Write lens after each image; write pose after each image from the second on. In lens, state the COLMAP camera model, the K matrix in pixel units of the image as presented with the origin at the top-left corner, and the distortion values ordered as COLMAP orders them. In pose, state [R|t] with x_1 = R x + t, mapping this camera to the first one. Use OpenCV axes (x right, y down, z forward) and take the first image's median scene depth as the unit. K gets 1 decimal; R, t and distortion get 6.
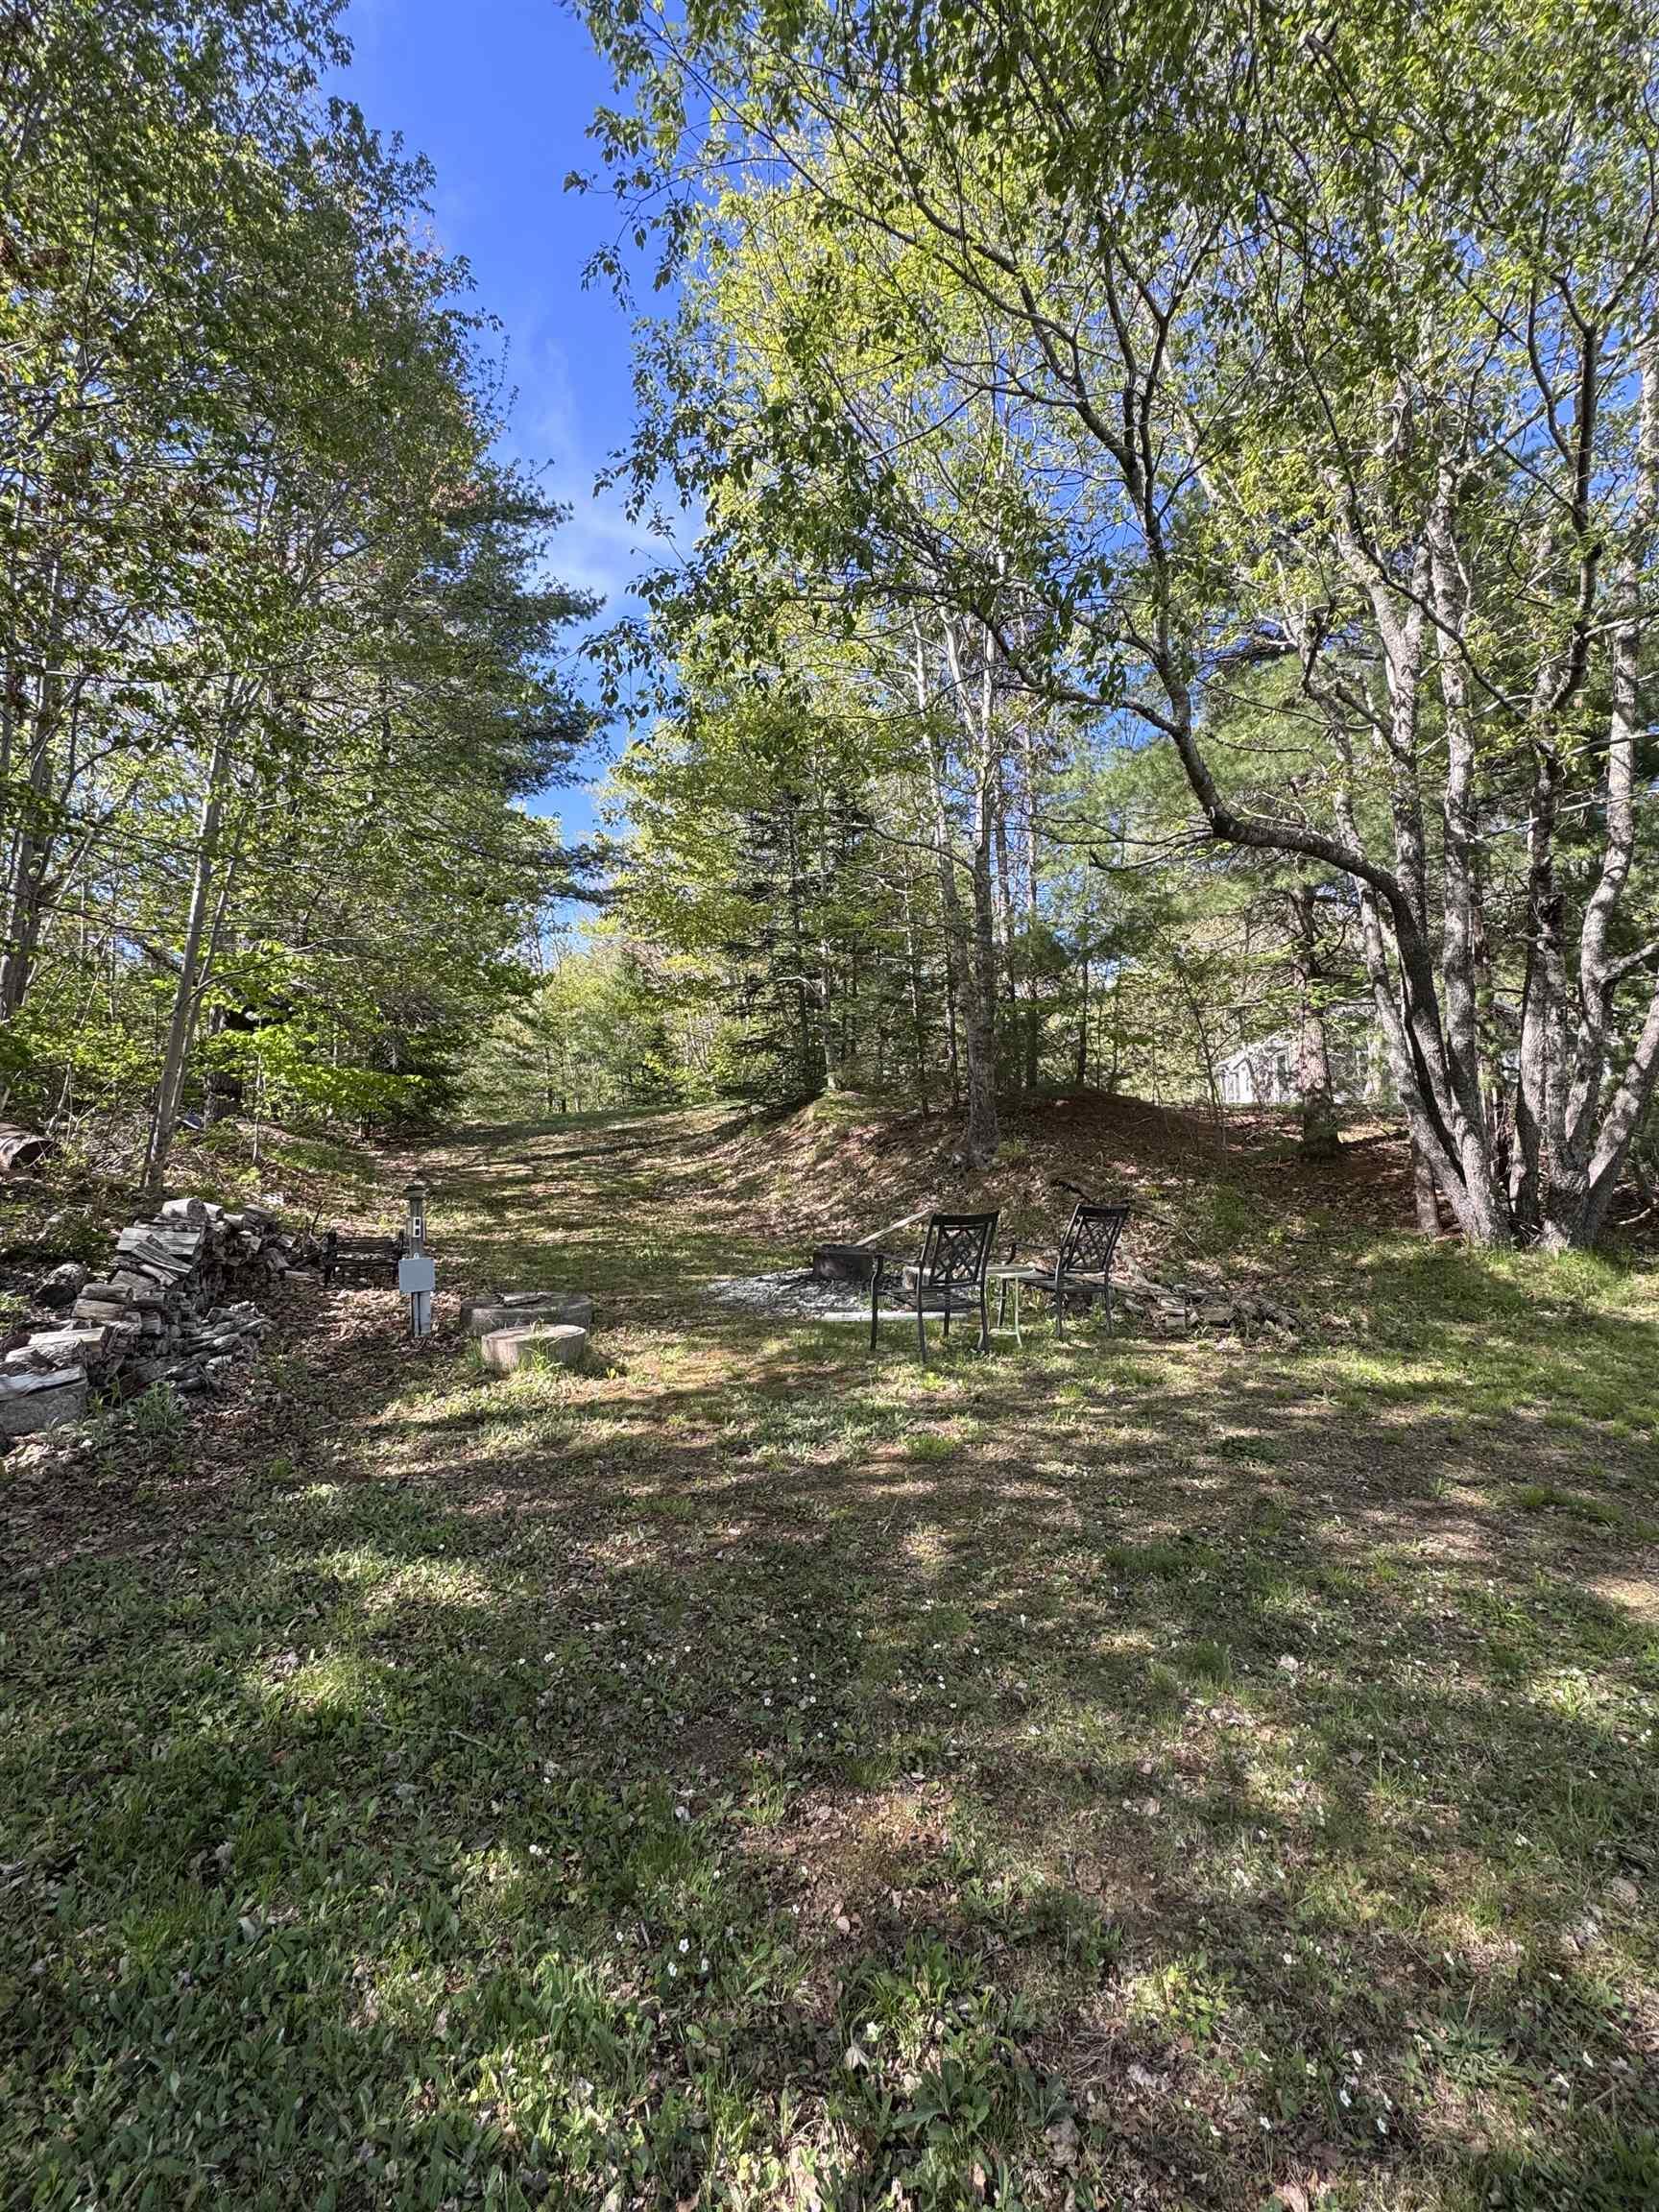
lens RADIAL K [[989.8, 0, 829.5], [0, 989.8, 1106.0], [0, 0, 1]] dist [-0.000897, -0.000064]
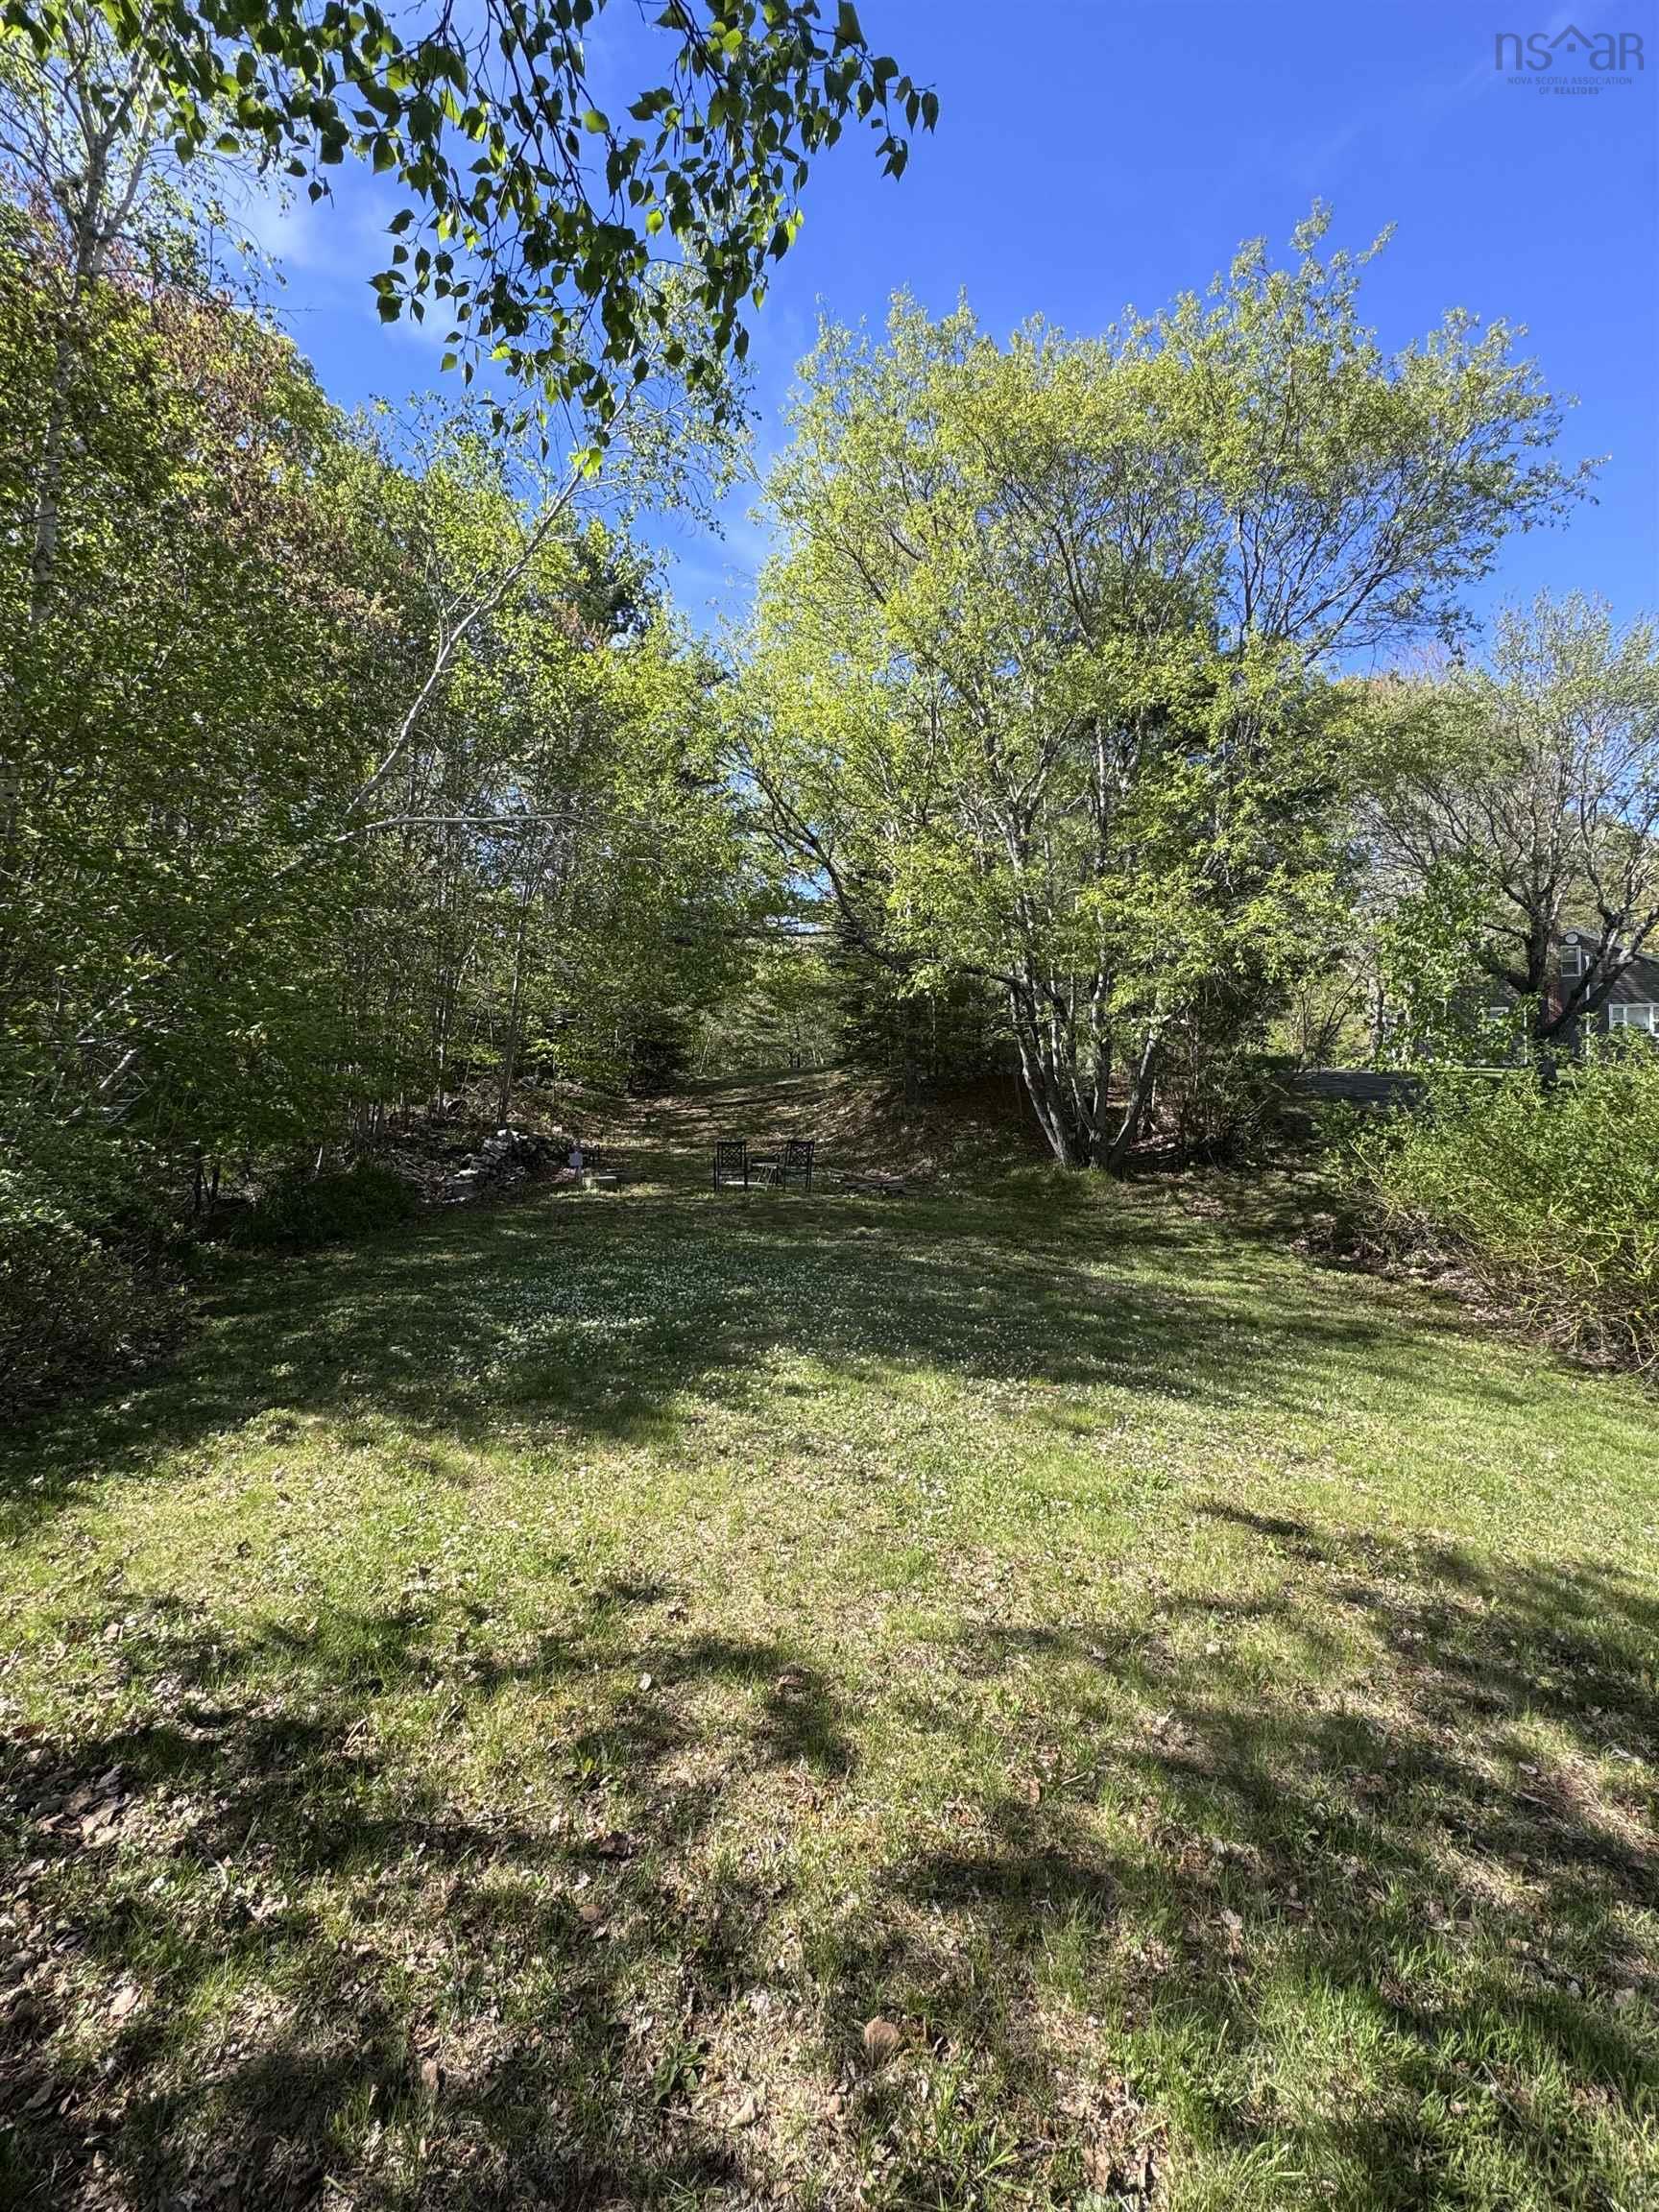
lens RADIAL K [[989.8, 0, 829.5], [0, 989.8, 1106.0], [0, 0, 1]] dist [-0.000897, -0.000064]
pose [[0.952024, 0.017562, -0.305518, 0.580596], [0.003457, 0.997671, 0.068122, -0.086775], [0.306003, -0.065909, 0.949746, -0.737982]]
